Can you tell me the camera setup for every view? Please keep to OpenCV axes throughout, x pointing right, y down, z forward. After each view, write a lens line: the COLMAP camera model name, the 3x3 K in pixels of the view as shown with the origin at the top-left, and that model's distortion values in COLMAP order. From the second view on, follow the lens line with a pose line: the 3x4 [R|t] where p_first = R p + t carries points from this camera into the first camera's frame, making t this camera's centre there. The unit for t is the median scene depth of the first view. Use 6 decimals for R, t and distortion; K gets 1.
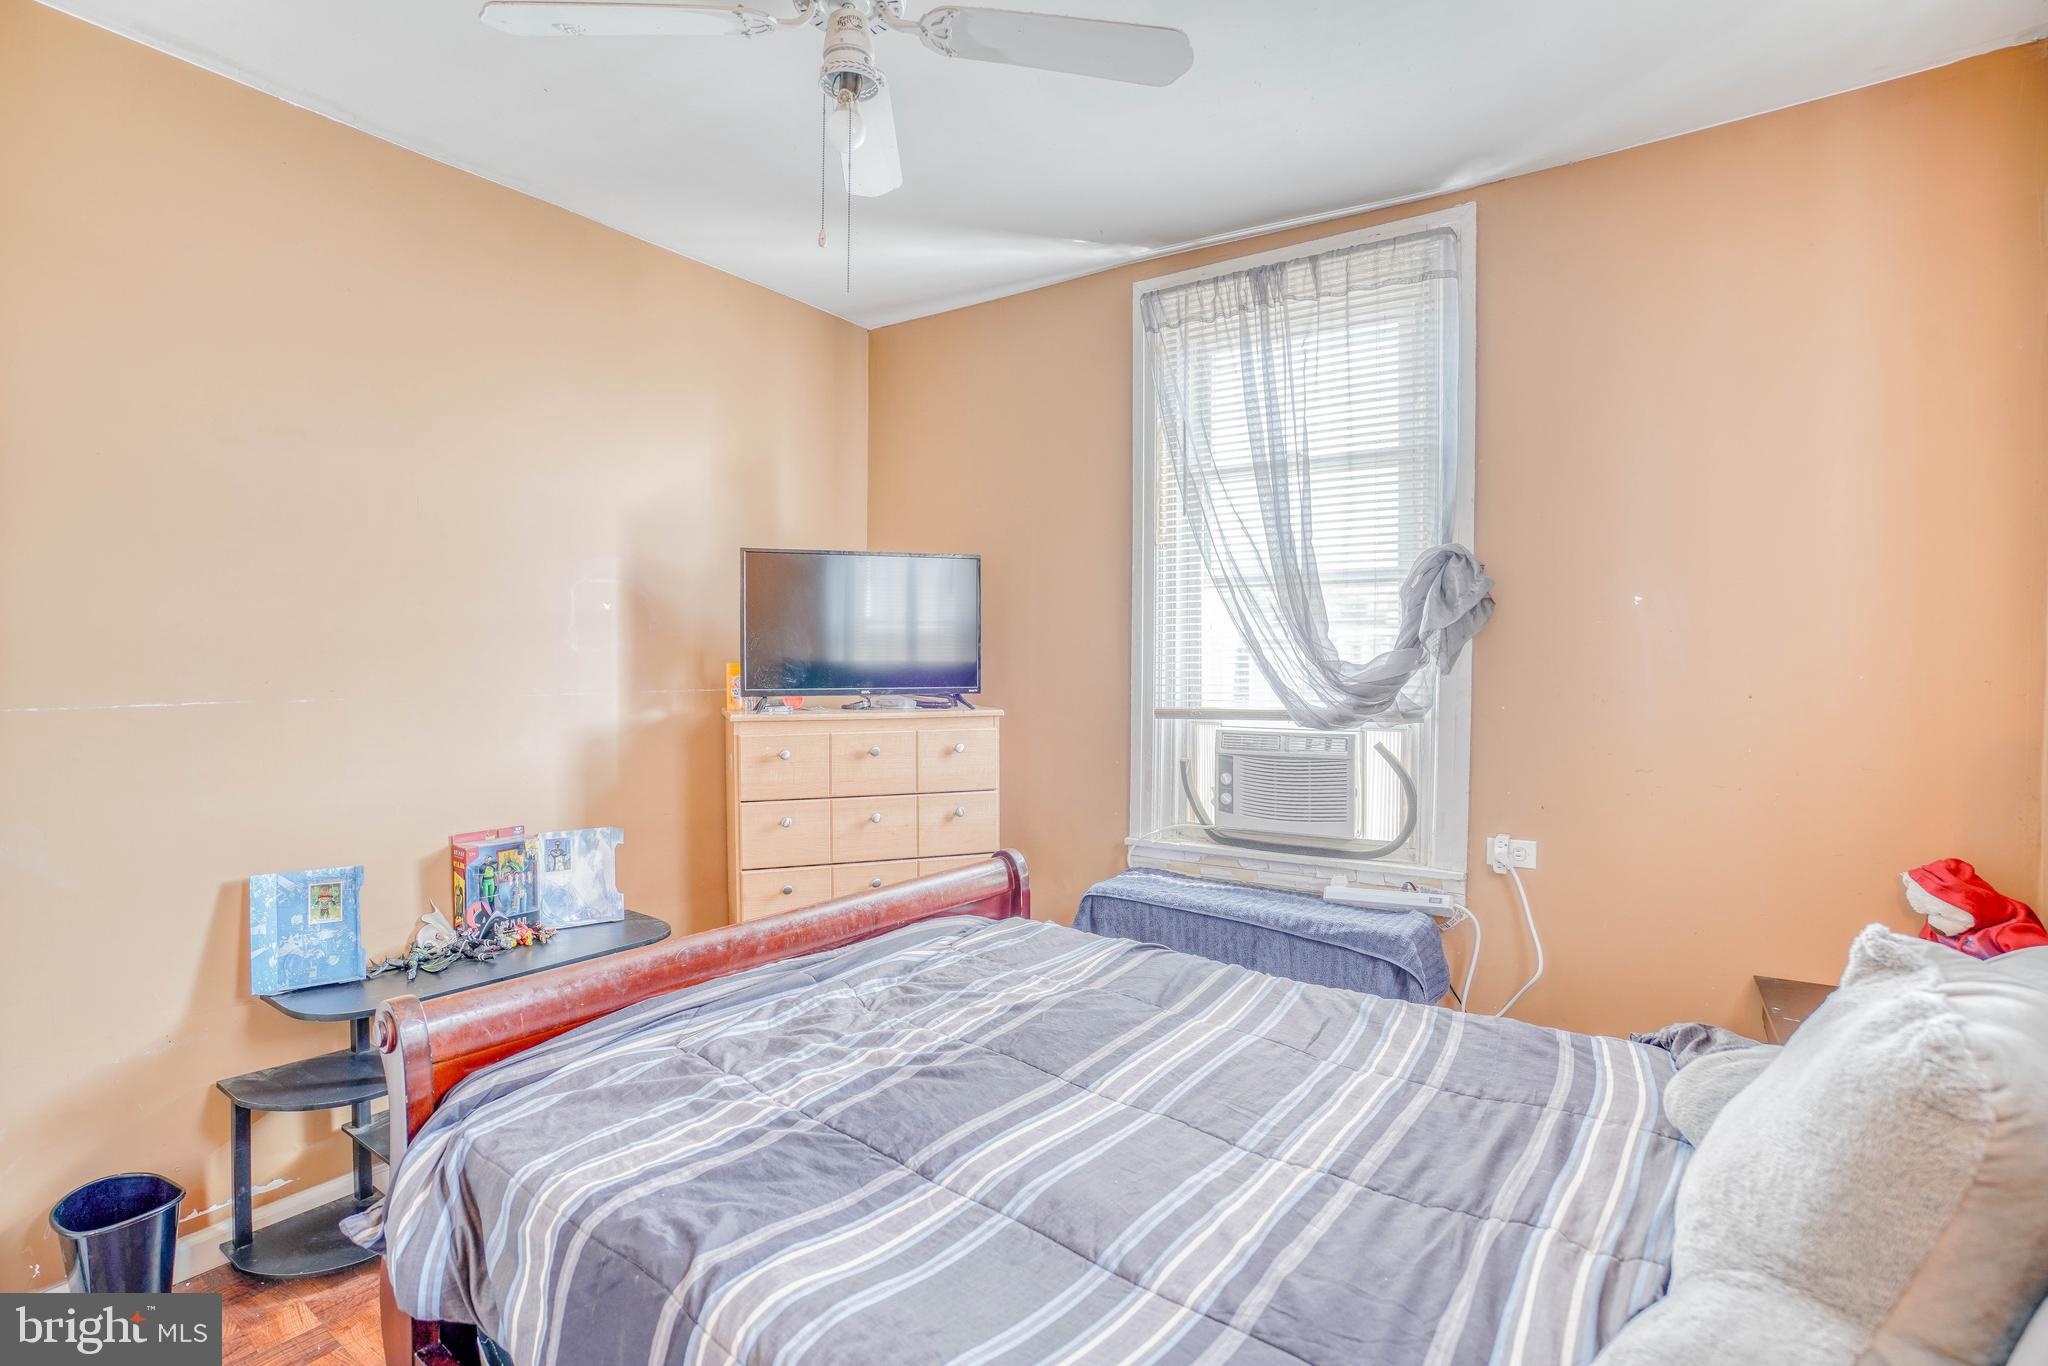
lens RADIAL K [[976.1, 0, 959.2], [0, 976.1, 671.4], [0, 0, 1]] dist [-0.046934, 0.019221]
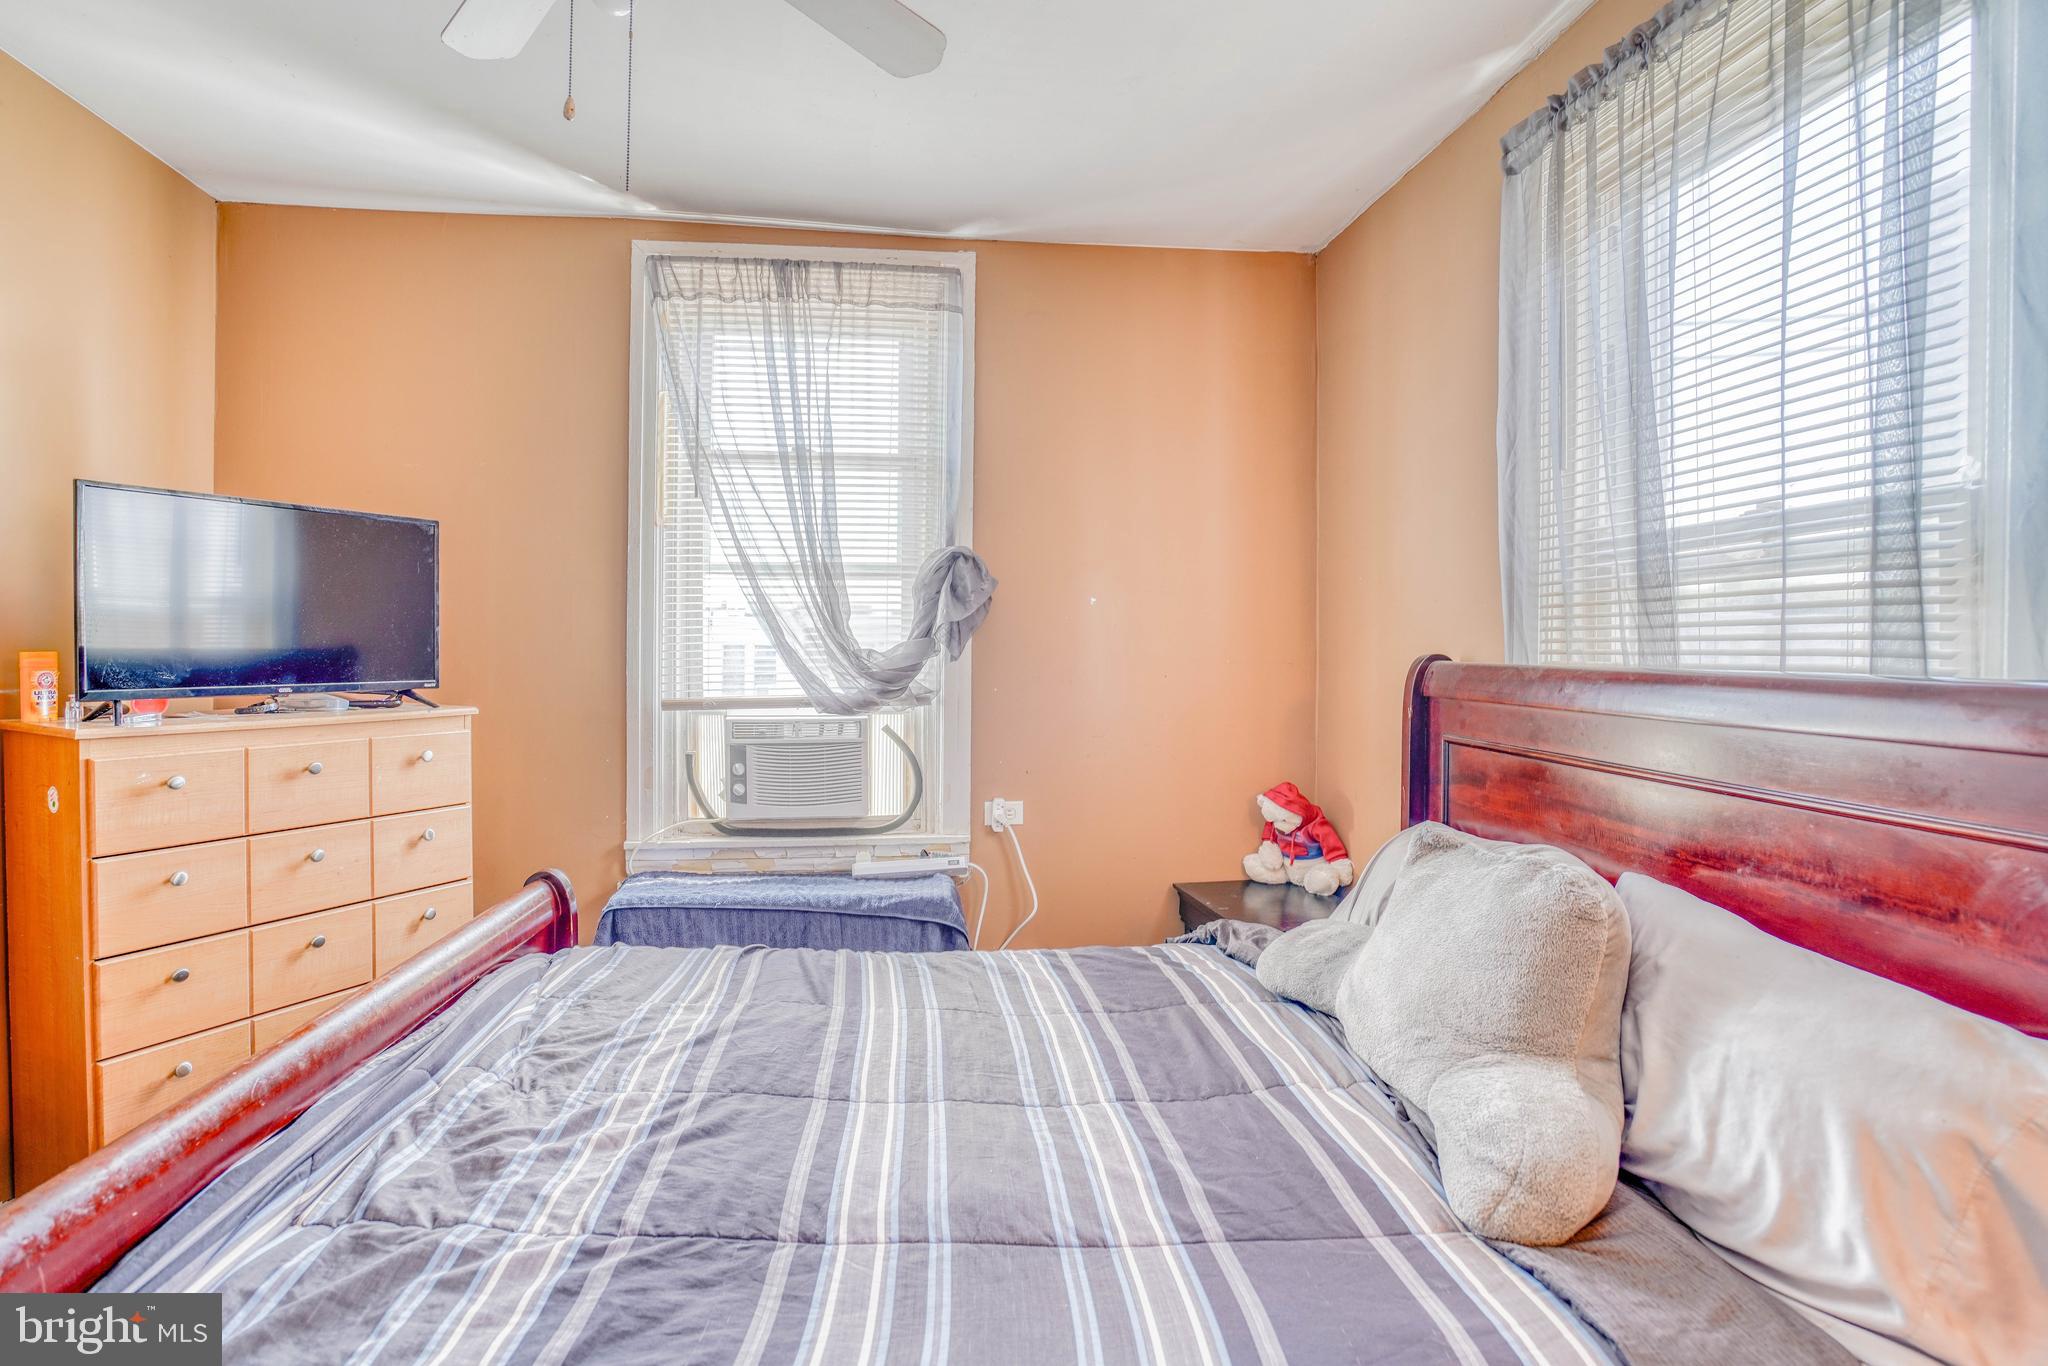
lens RADIAL K [[976.1, 0, 1009.3], [0, 976.1, 650.3], [0, 0, 1]] dist [-0.046934, 0.019221]
pose [[0.744196, 0.000963, 0.667961, -0.202756], [0.005278, 0.999959, -0.007322, -0.000952], [-0.667940, 0.008975, 0.744161, 0.098928]]
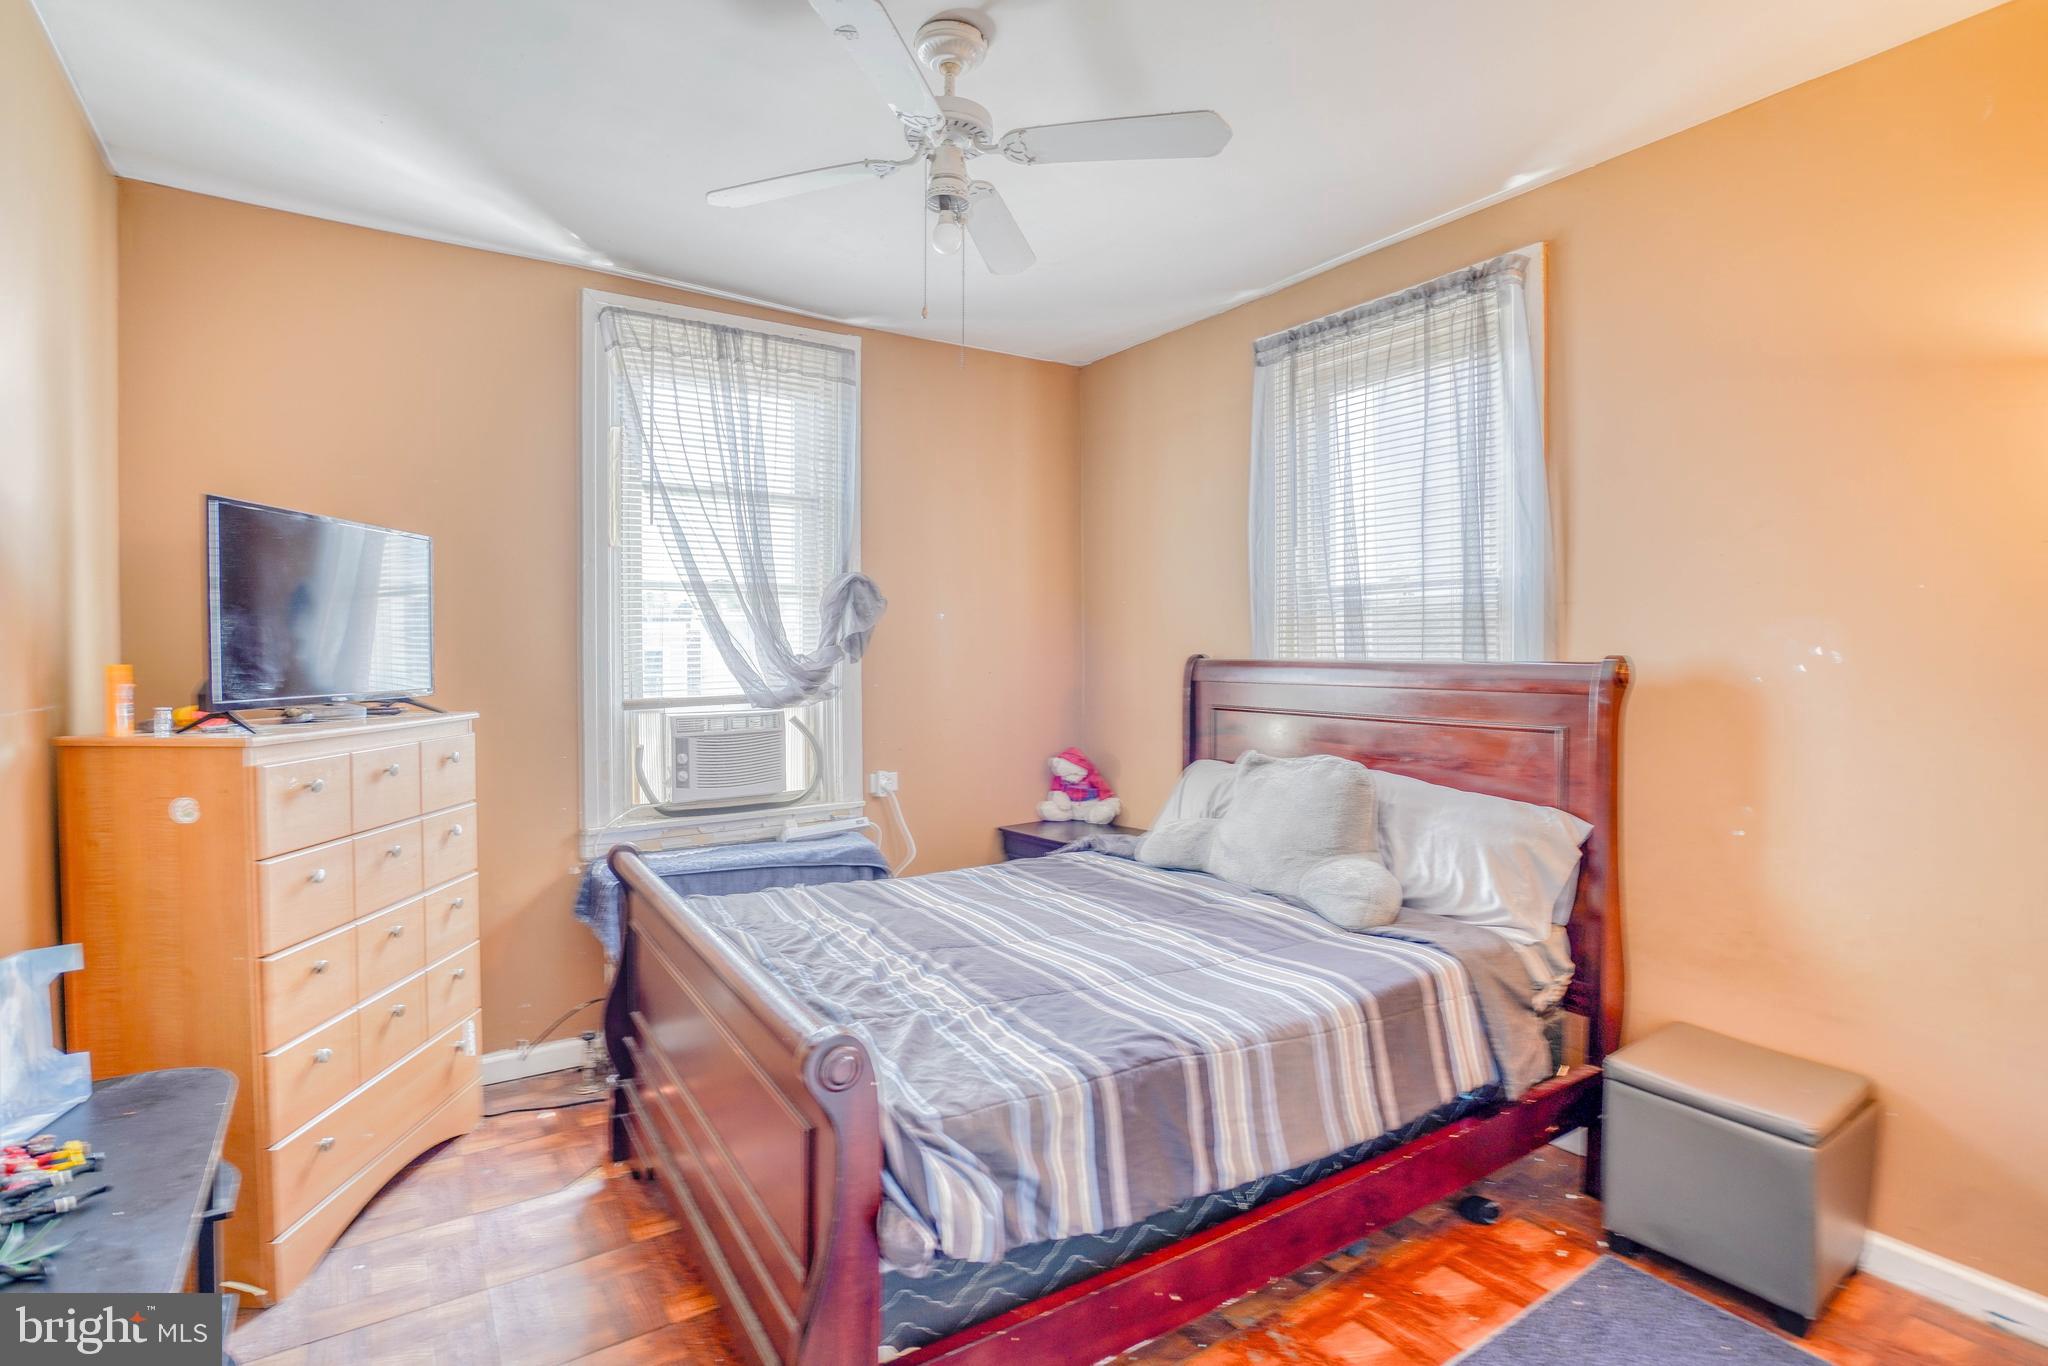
lens RADIAL K [[976.1, 0, 1013.2], [0, 976.1, 660.7], [0, 0, 1]] dist [-0.046934, 0.019221]
pose [[0.341181, -0.010953, 0.939934, -0.745612], [0.017415, 0.999834, 0.005329, -0.004313], [-0.939836, 0.014551, 0.341315, 0.276684]]
